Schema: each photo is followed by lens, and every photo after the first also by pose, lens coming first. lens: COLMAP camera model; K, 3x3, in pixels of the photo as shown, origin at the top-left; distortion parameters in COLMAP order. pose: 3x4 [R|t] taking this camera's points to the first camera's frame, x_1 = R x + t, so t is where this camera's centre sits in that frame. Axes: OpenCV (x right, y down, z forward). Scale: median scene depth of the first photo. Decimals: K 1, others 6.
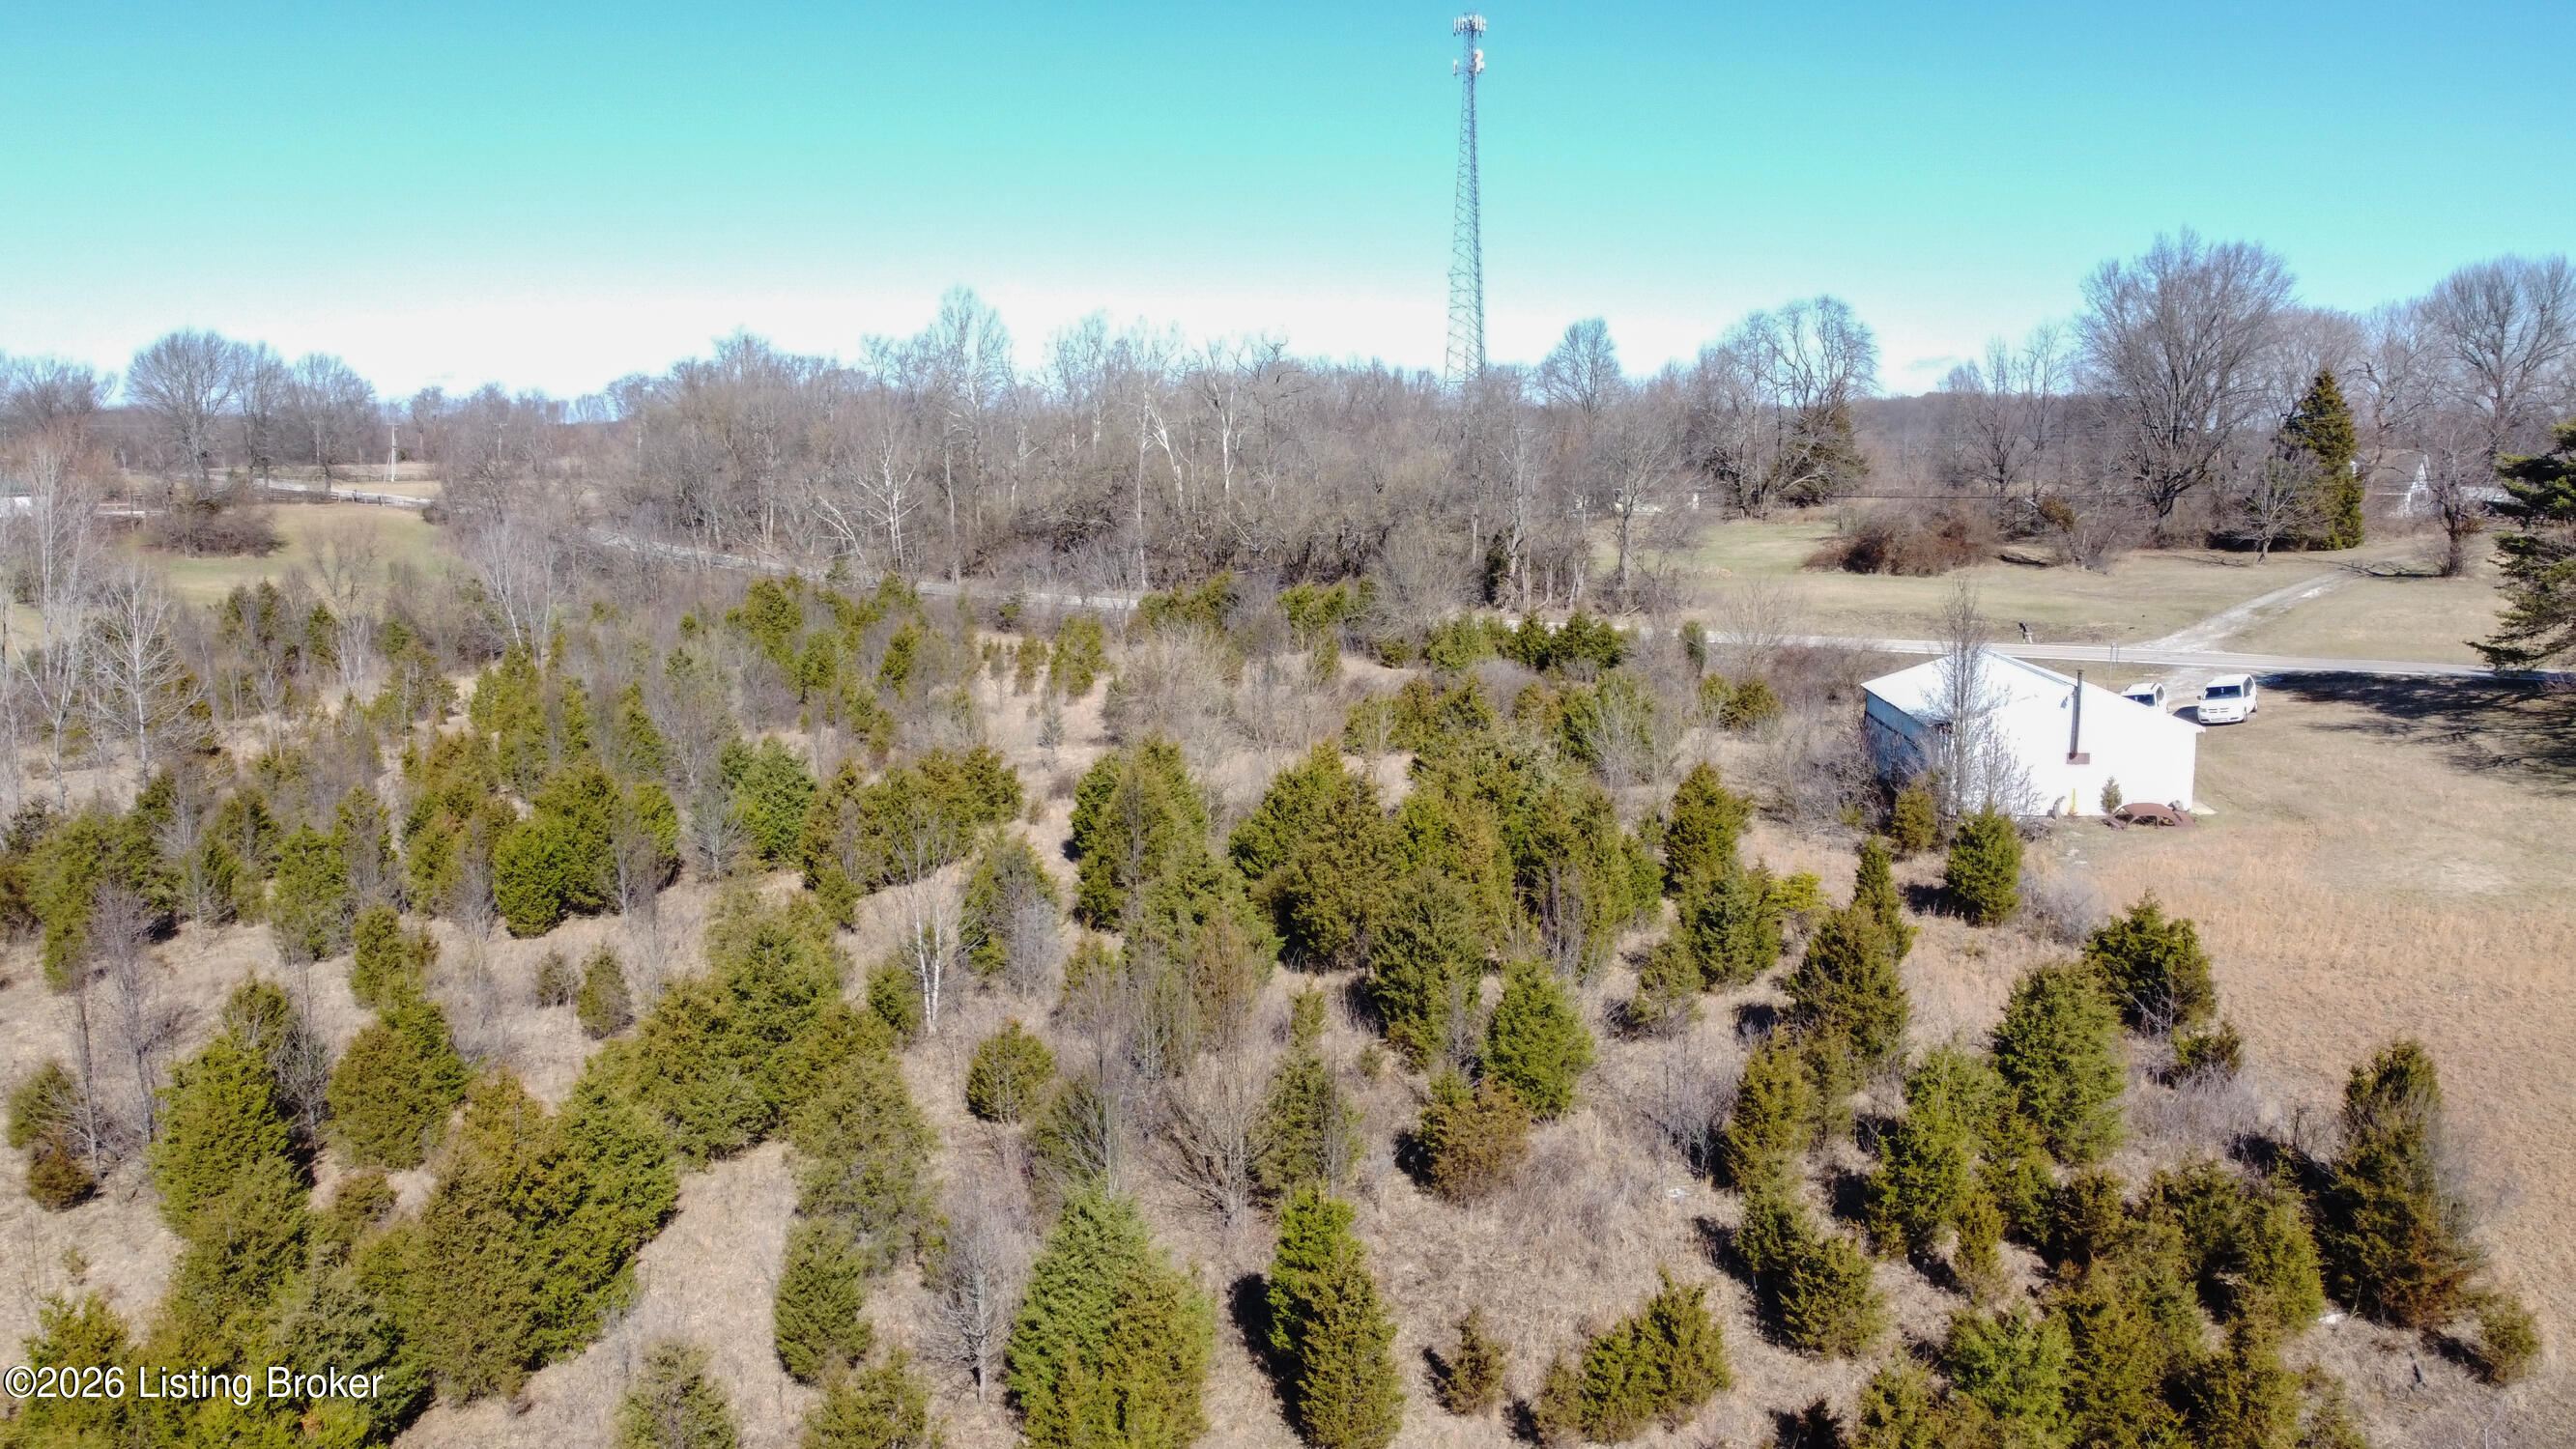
lens RADIAL K [[1952.3, 0, 1296.6], [0, 1952.3, 722.8], [0, 0, 1]] dist [-0.011694, 0.002780]
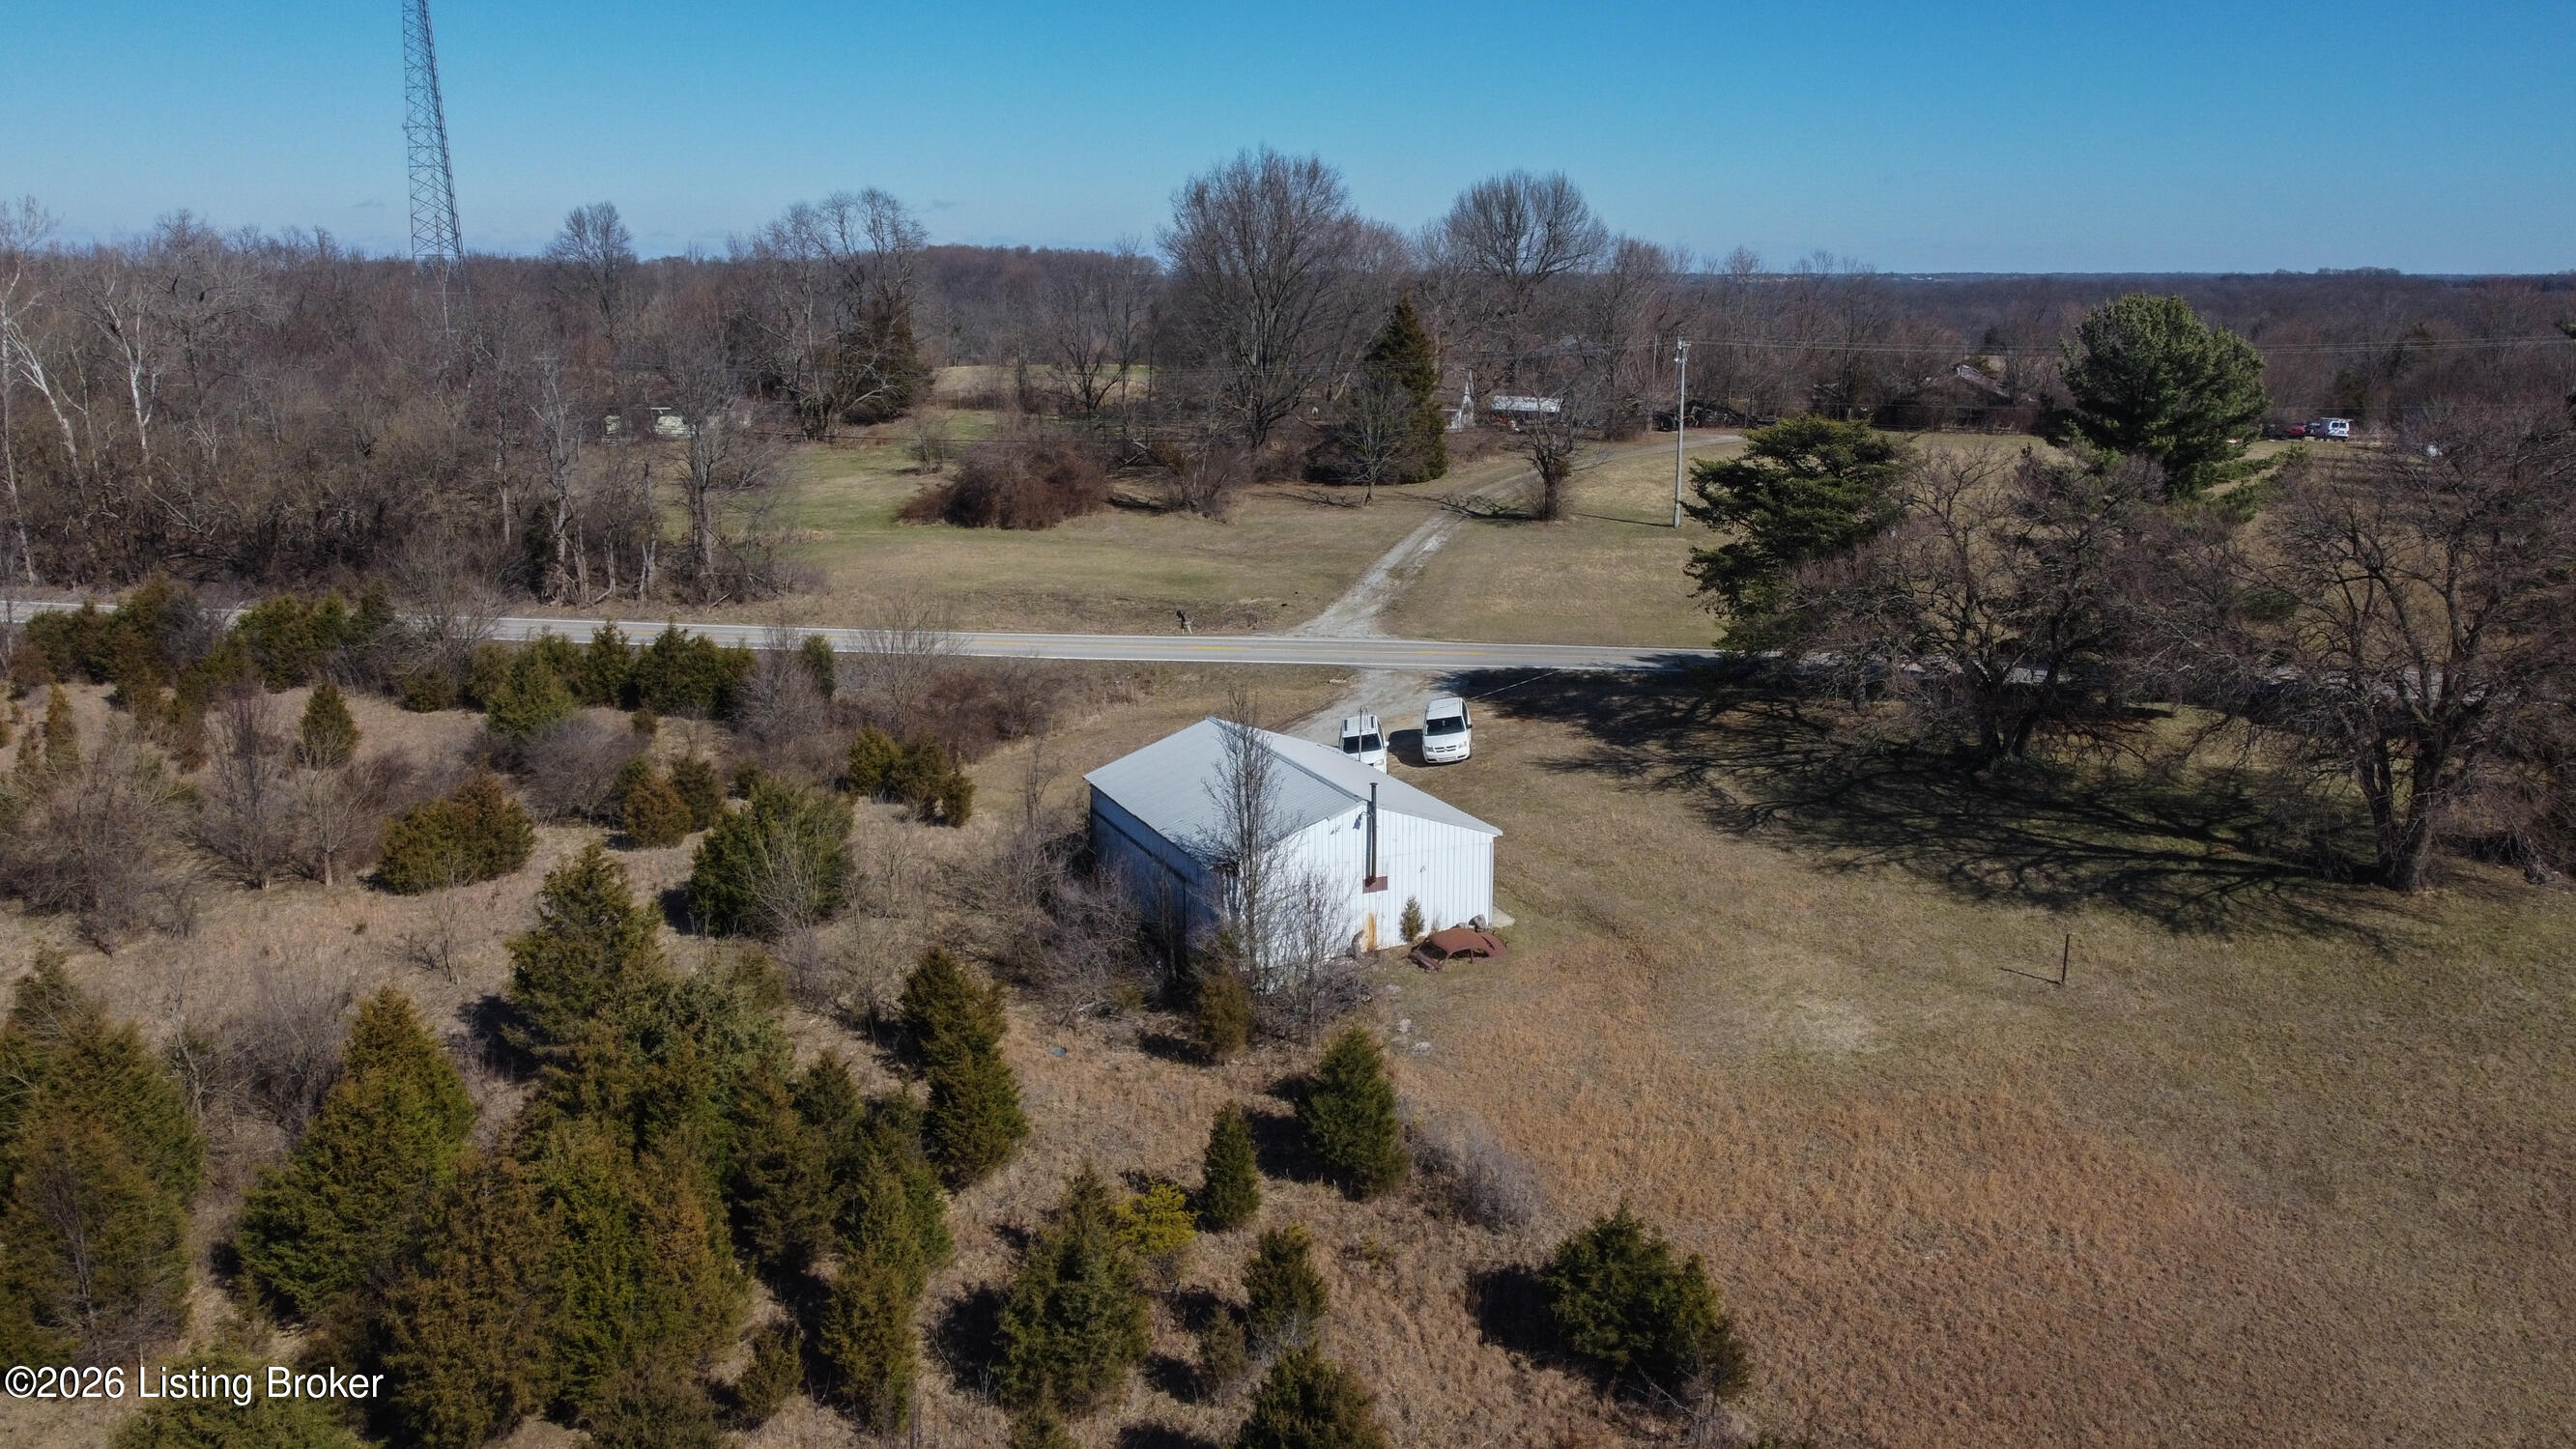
lens RADIAL K [[1952.3, 0, 1296.6], [0, 1952.3, 722.8], [0, 0, 1]] dist [-0.011694, 0.002780]
pose [[0.878730, -0.105328, 0.465553, -0.007318], [0.068584, 0.993090, 0.095227, -0.078140], [-0.472366, -0.051749, 0.879882, 0.165048]]
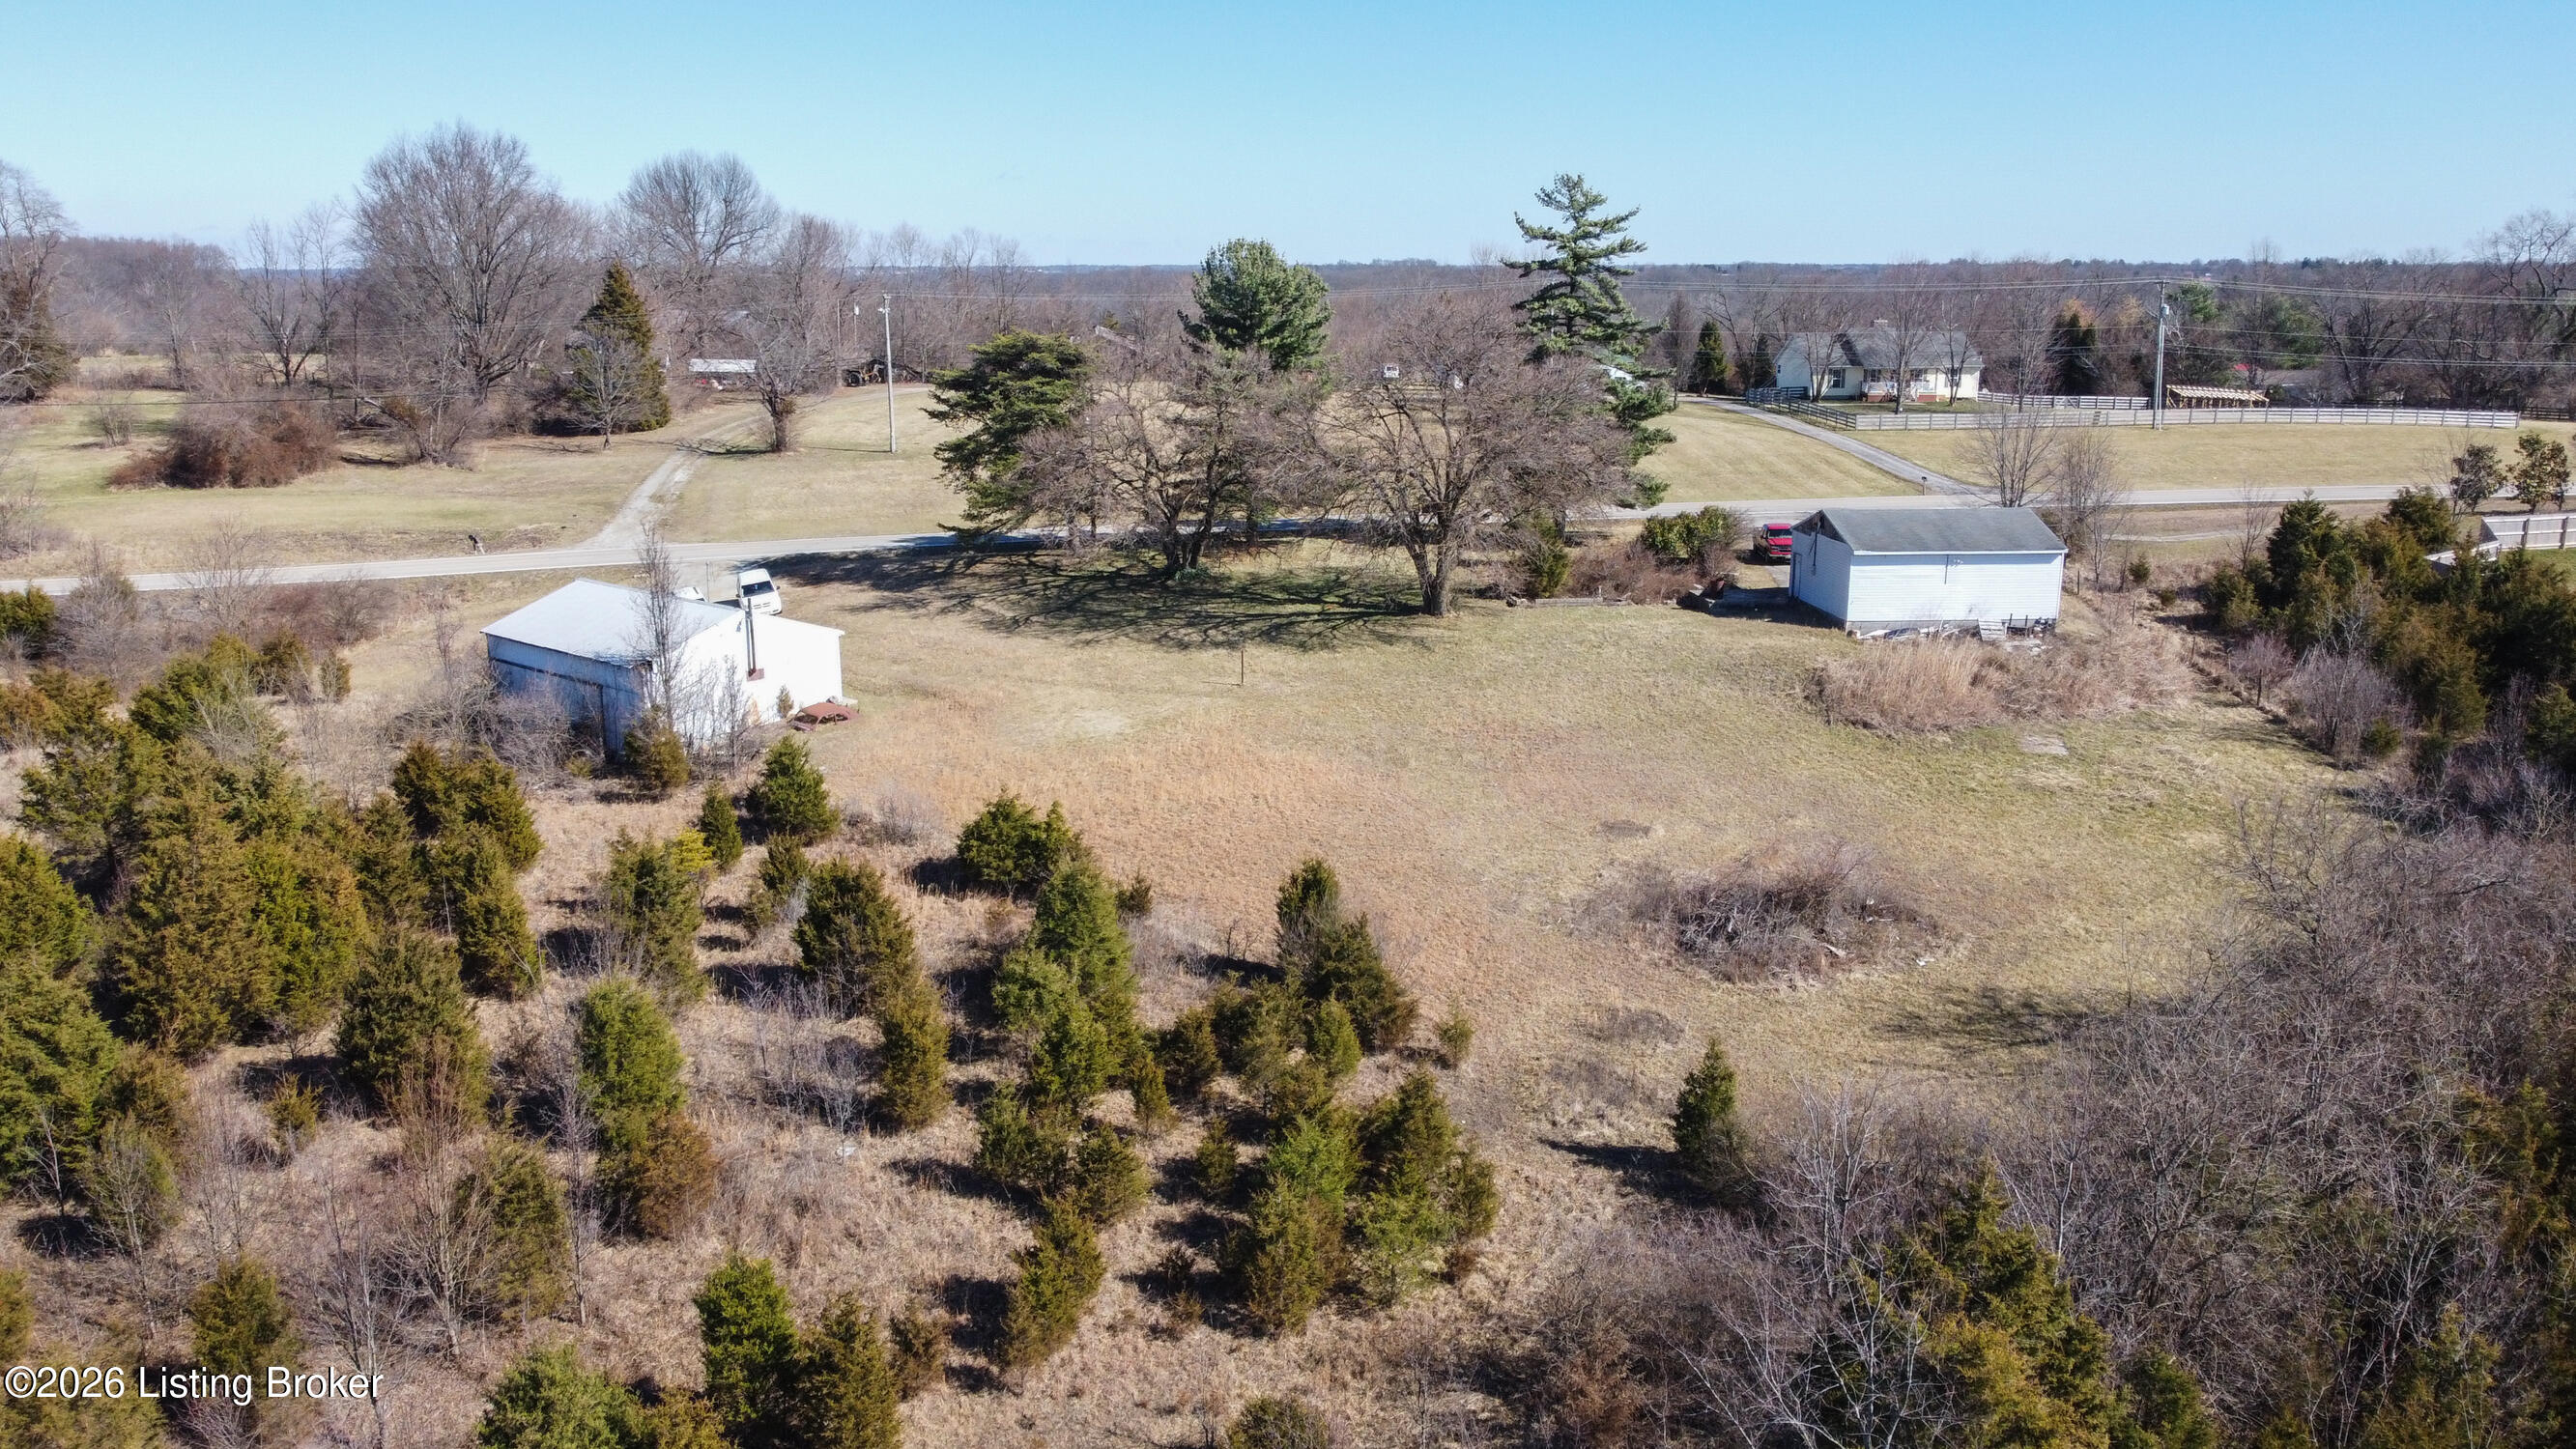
lens RADIAL K [[1952.3, 0, 1296.6], [0, 1952.3, 722.8], [0, 0, 1]] dist [-0.011694, 0.002780]
pose [[0.596119, -0.182448, 0.781892, -0.169759], [0.118551, 0.983167, 0.139030, -0.042738], [-0.794095, 0.009816, 0.607714, 0.047466]]
